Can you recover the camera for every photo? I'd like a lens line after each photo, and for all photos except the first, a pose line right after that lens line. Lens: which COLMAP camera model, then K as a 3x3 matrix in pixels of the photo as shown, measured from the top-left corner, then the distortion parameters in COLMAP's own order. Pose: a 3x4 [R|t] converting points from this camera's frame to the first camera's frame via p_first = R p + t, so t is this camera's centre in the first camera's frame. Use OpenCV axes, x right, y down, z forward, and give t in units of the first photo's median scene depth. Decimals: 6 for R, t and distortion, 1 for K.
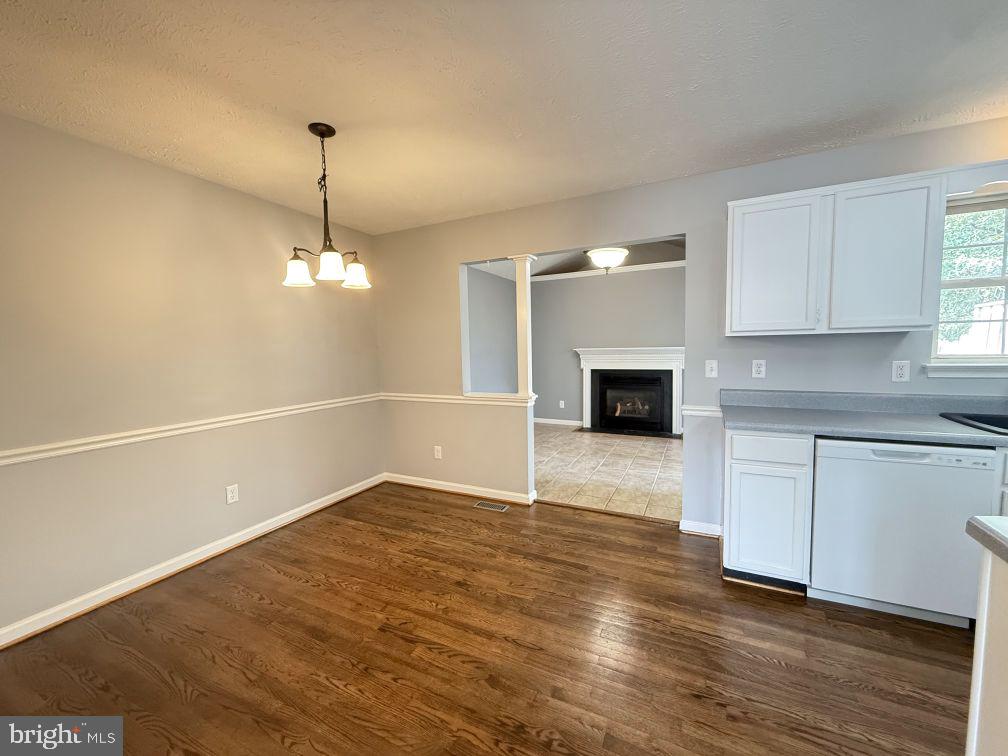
lens RADIAL K [[399.0, 0, 497.3], [0, 399.0, 378.6], [0, 0, 1]] dist [-0.017001, 0.003992]
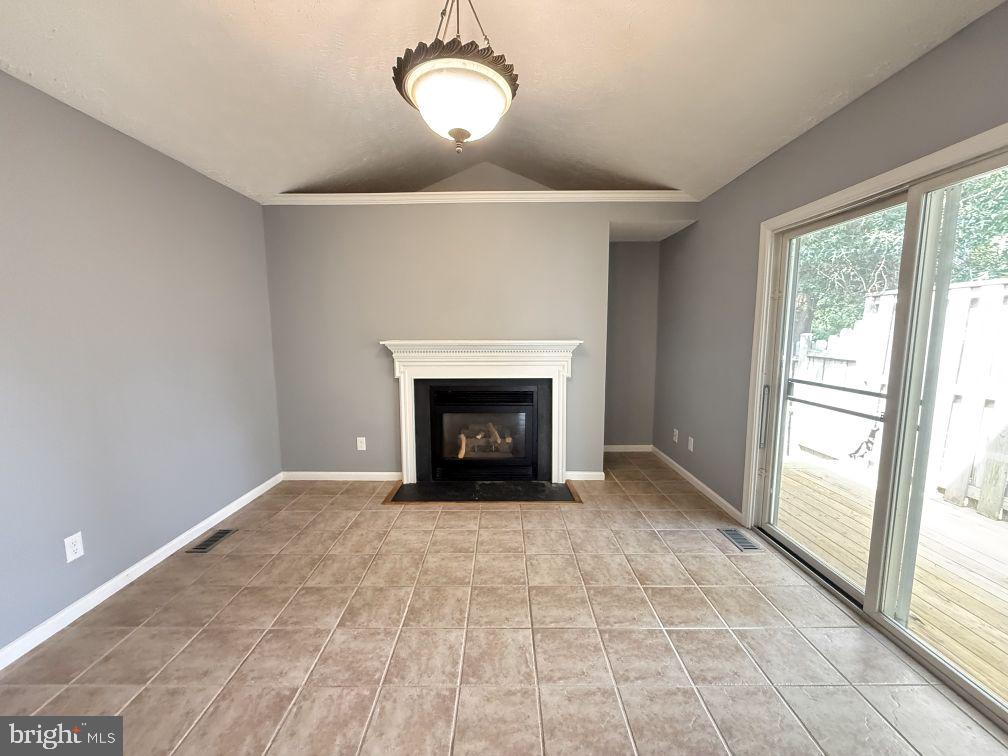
lens RADIAL K [[402.8, 0, 502.2], [0, 402.8, 376.8], [0, 0, 1]] dist [-0.000156, 0.000604]
pose [[0.891719, -0.036752, 0.451094, 0.099532], [0.021031, 0.998986, 0.039817, -0.048321], [-0.452100, -0.026019, 0.891588, 0.480006]]
